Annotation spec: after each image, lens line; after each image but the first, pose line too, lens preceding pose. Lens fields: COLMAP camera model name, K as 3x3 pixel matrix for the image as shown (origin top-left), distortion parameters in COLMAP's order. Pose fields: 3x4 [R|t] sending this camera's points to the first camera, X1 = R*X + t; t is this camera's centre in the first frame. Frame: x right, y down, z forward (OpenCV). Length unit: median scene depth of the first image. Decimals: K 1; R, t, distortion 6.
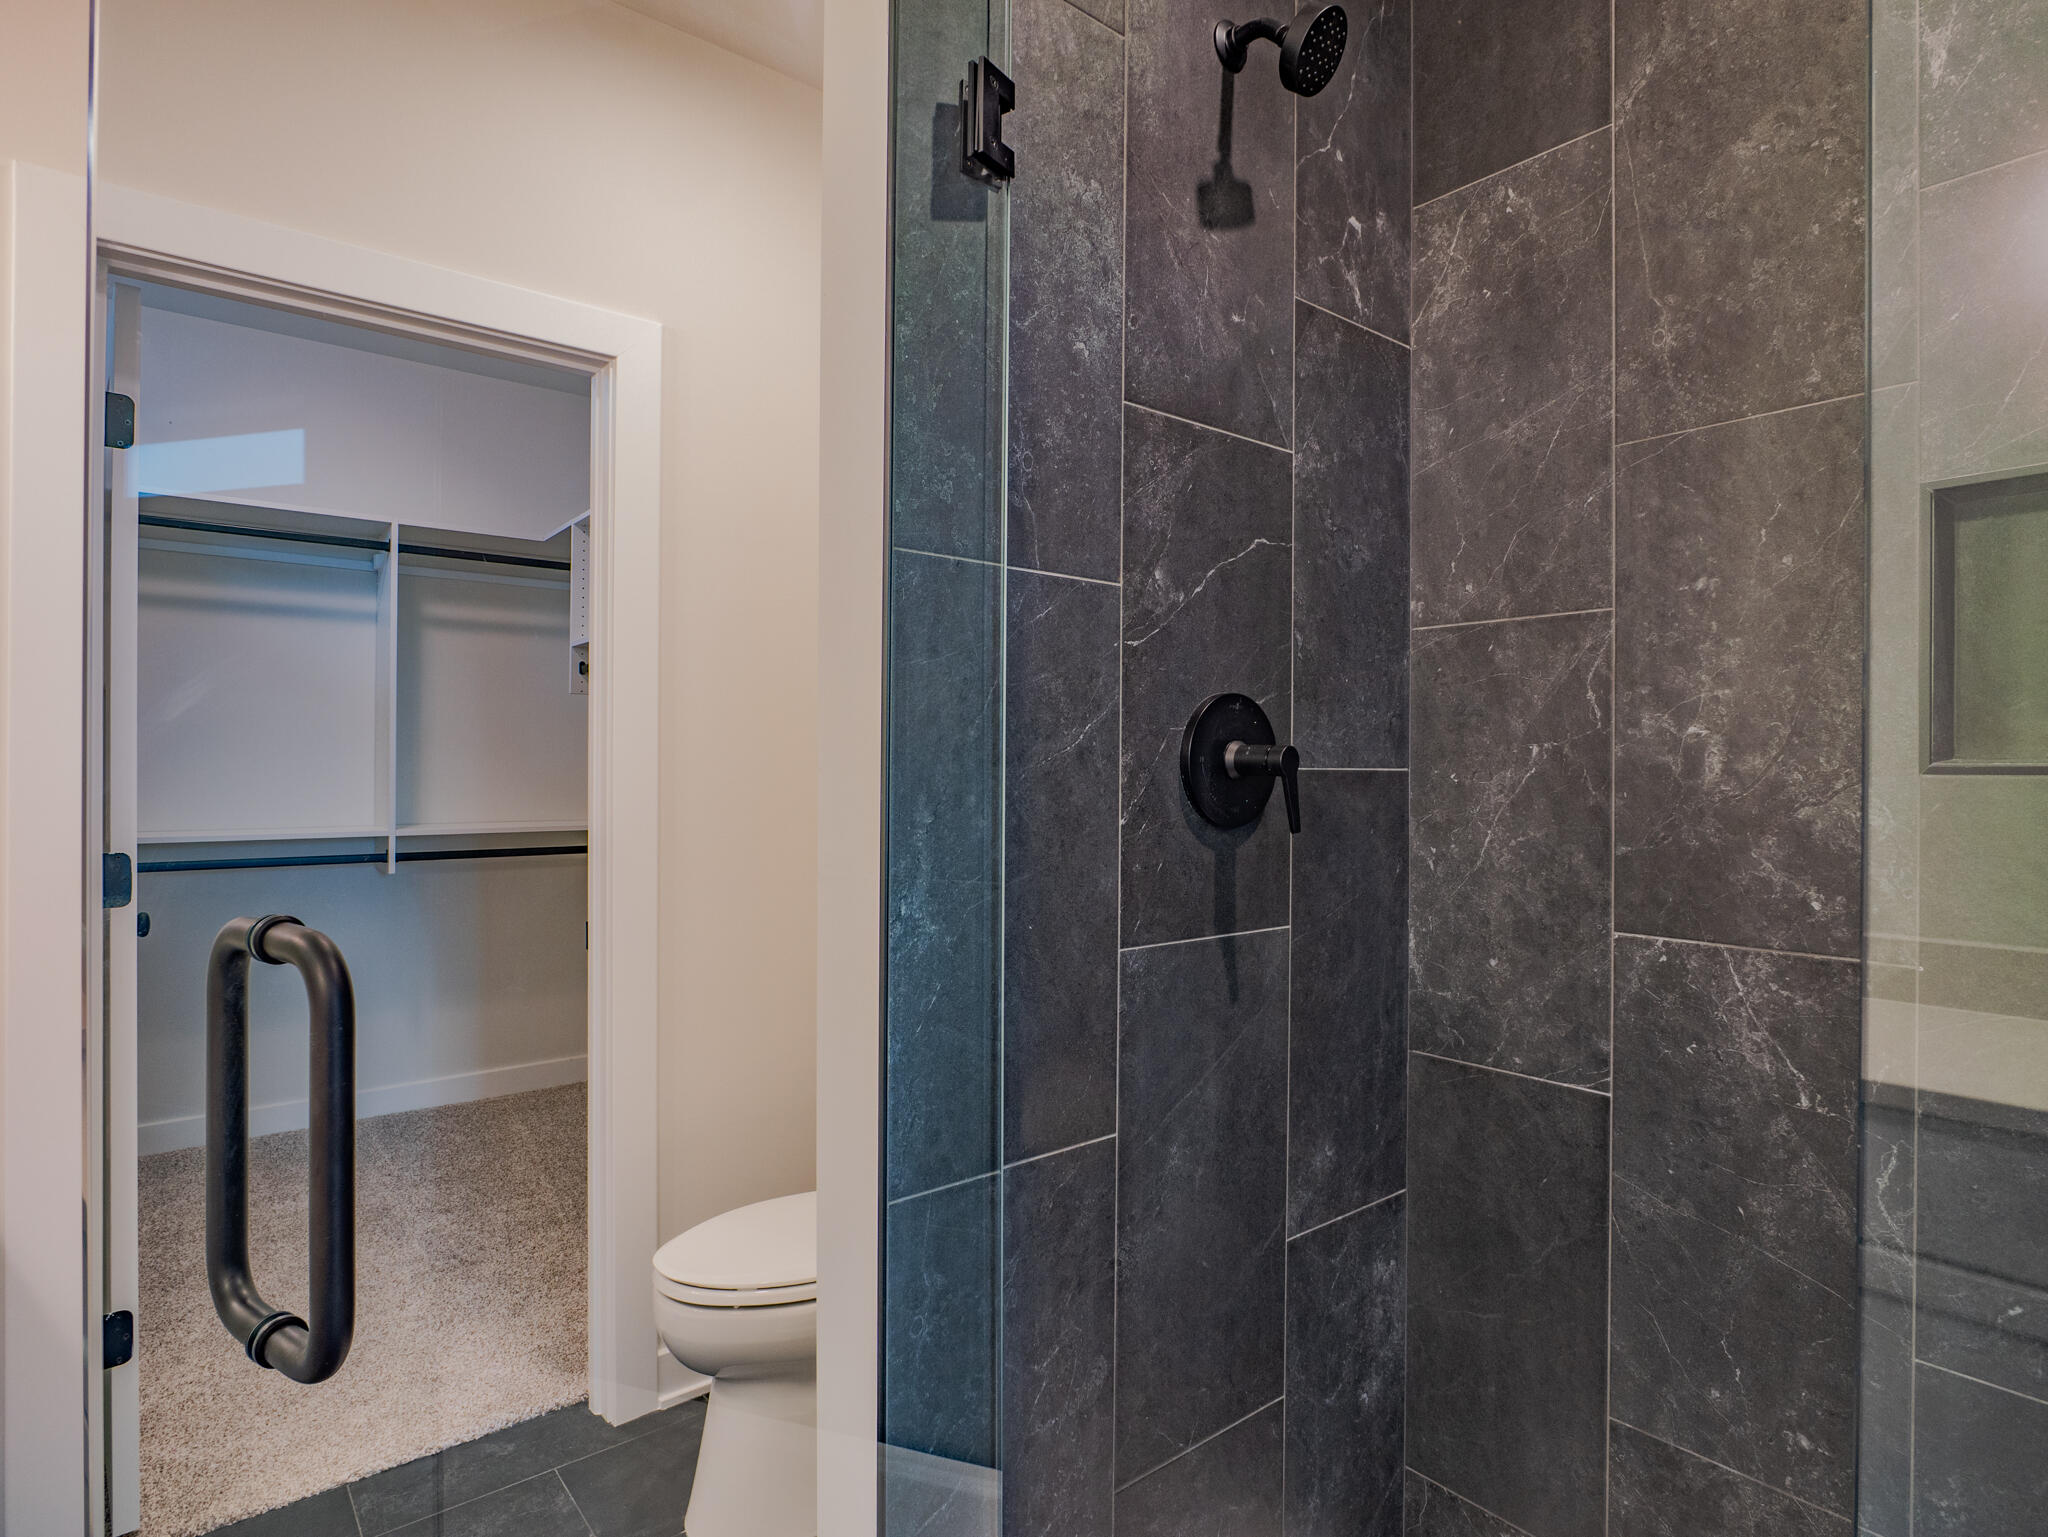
lens RADIAL K [[1097.6, 0, 1032.5], [0, 1097.6, 768.4], [0, 0, 1]] dist [-0.017341, 0.002177]
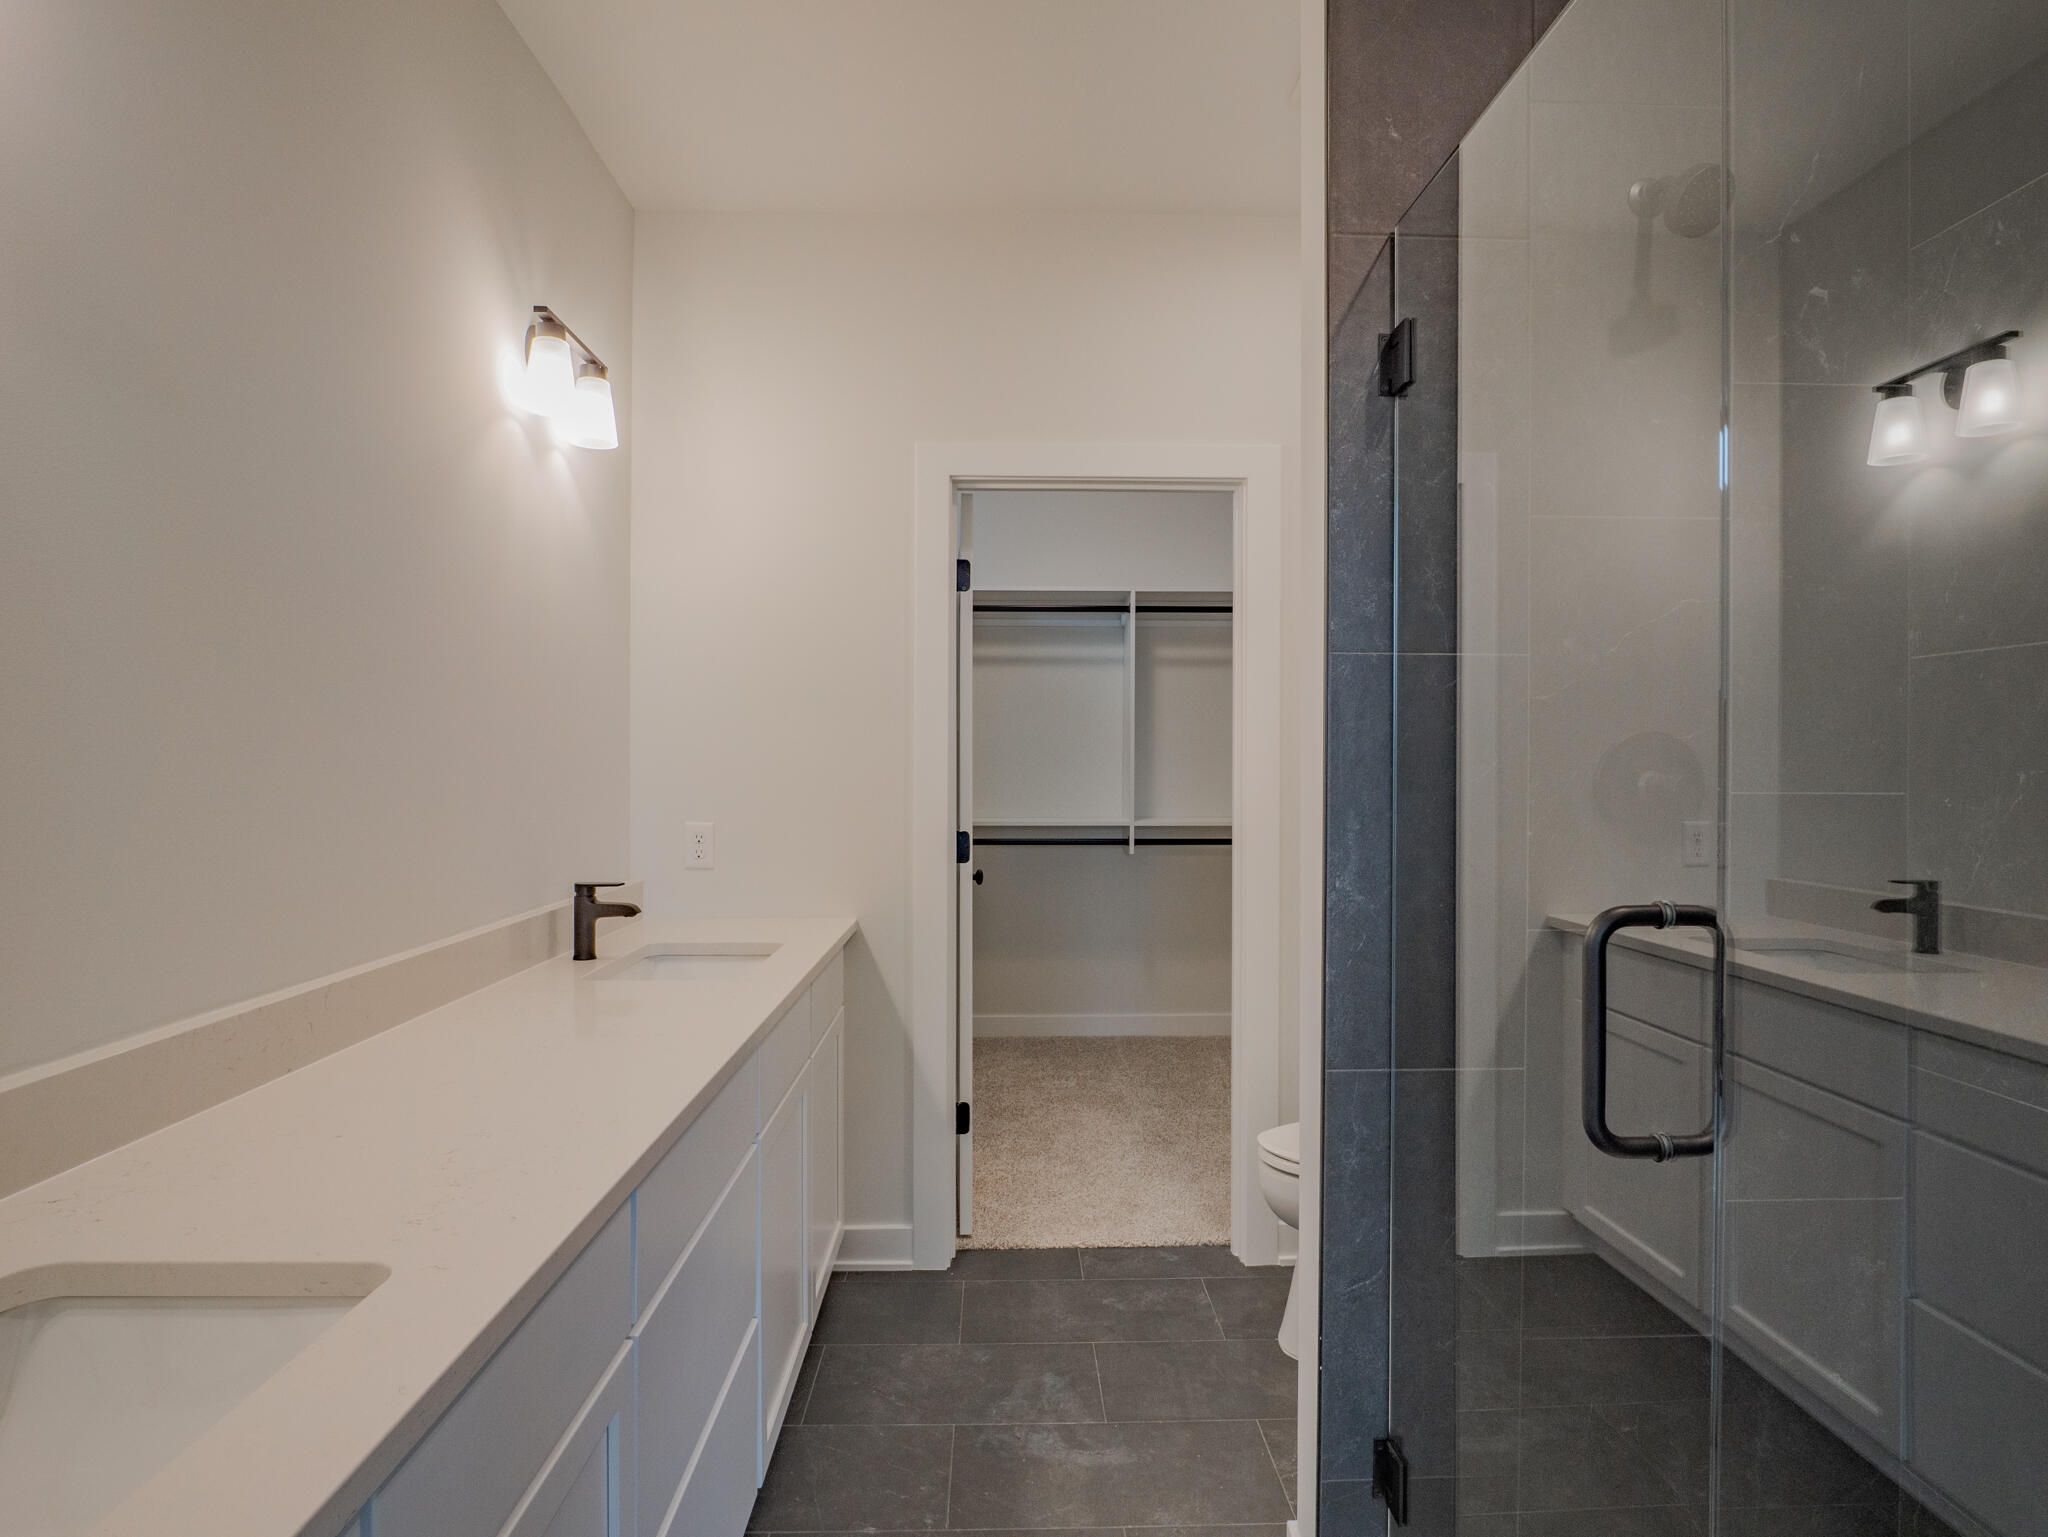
lens RADIAL K [[1097.6, 0, 1032.5], [0, 1097.6, 768.4], [0, 0, 1]] dist [-0.017341, 0.002177]
pose [[0.792611, -0.000338, -0.609727, 0.264084], [0.001767, 0.999997, 0.001742, -0.021182], [0.609725, -0.002458, 0.792610, -0.268854]]
